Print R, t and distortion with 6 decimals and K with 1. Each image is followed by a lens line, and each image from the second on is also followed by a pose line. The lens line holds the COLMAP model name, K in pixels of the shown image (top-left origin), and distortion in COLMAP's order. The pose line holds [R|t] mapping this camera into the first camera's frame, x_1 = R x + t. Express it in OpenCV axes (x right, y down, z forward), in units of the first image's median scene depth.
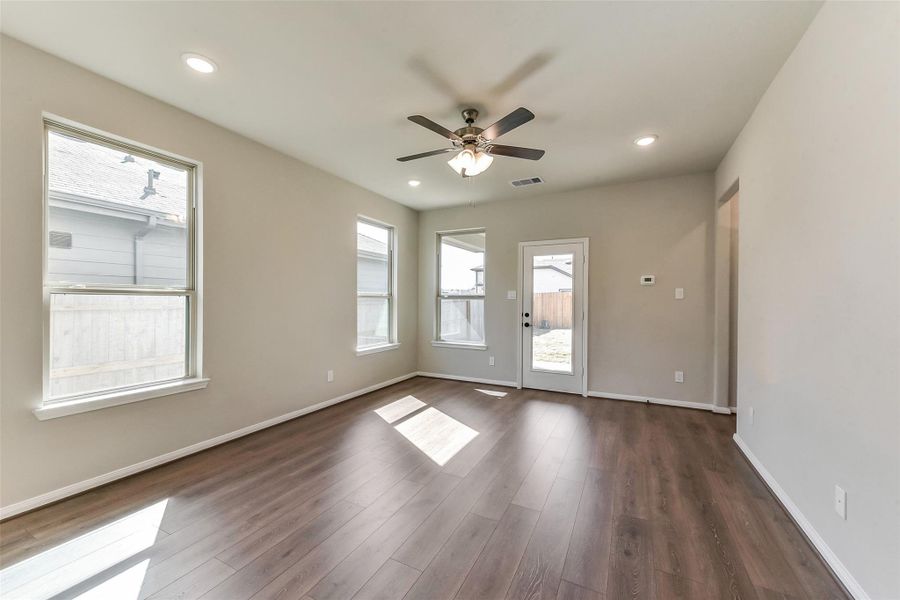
lens RADIAL K [[344.9, 0, 450.0], [0, 344.9, 300.0], [0, 0, 1]] dist [-0.053442, 0.000000]
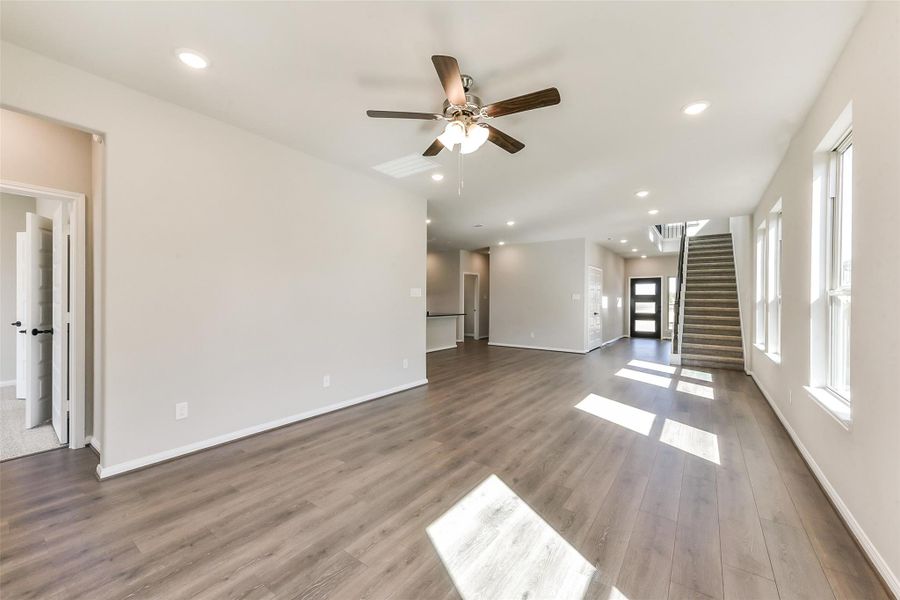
lens RADIAL K [[344.9, 0, 450.0], [0, 344.9, 300.0], [0, 0, 1]] dist [-0.053442, 0.000000]
pose [[-0.987901, -0.009482, 0.154793, -0.046973], [-0.008872, 0.999950, 0.004629, 0.001681], [-0.154829, 0.003200, -0.987936, 1.863849]]
